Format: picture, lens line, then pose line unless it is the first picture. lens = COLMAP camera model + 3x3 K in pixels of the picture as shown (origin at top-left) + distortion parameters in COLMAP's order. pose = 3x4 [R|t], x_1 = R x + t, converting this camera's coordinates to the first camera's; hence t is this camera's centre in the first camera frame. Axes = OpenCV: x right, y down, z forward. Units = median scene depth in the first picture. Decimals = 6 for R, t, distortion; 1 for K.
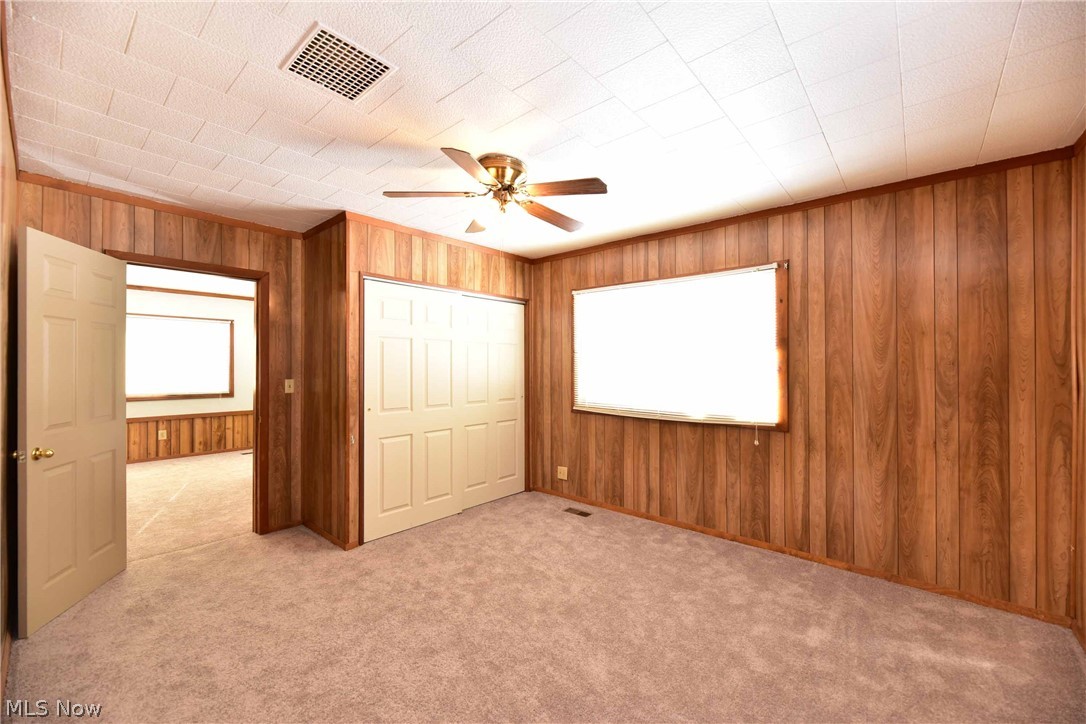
lens RADIAL K [[446.8, 0, 549.9], [0, 446.8, 356.3], [0, 0, 1]] dist [-0.000736, -0.000109]
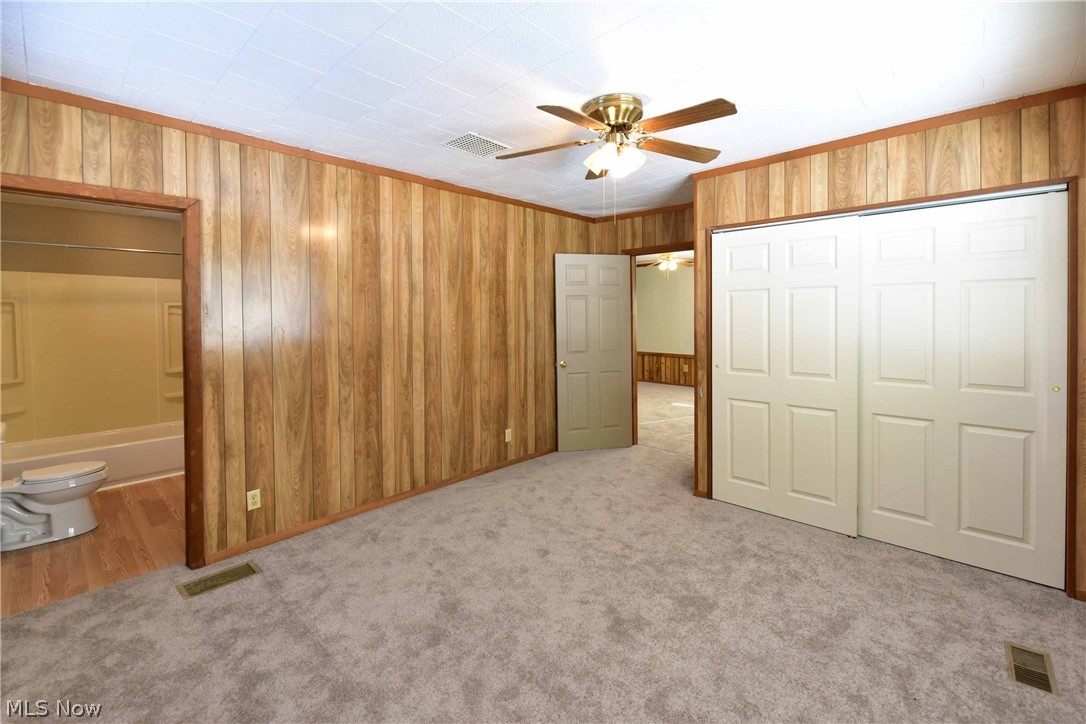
lens RADIAL K [[450.4, 0, 532.4], [0, 450.4, 328.3], [0, 0, 1]] dist [-0.000526, -0.000382]
pose [[-0.055524, 0.026132, -0.998115, 0.588036], [0.027870, 0.999308, 0.024613, -0.000167], [0.998068, -0.026451, -0.056214, 0.639989]]
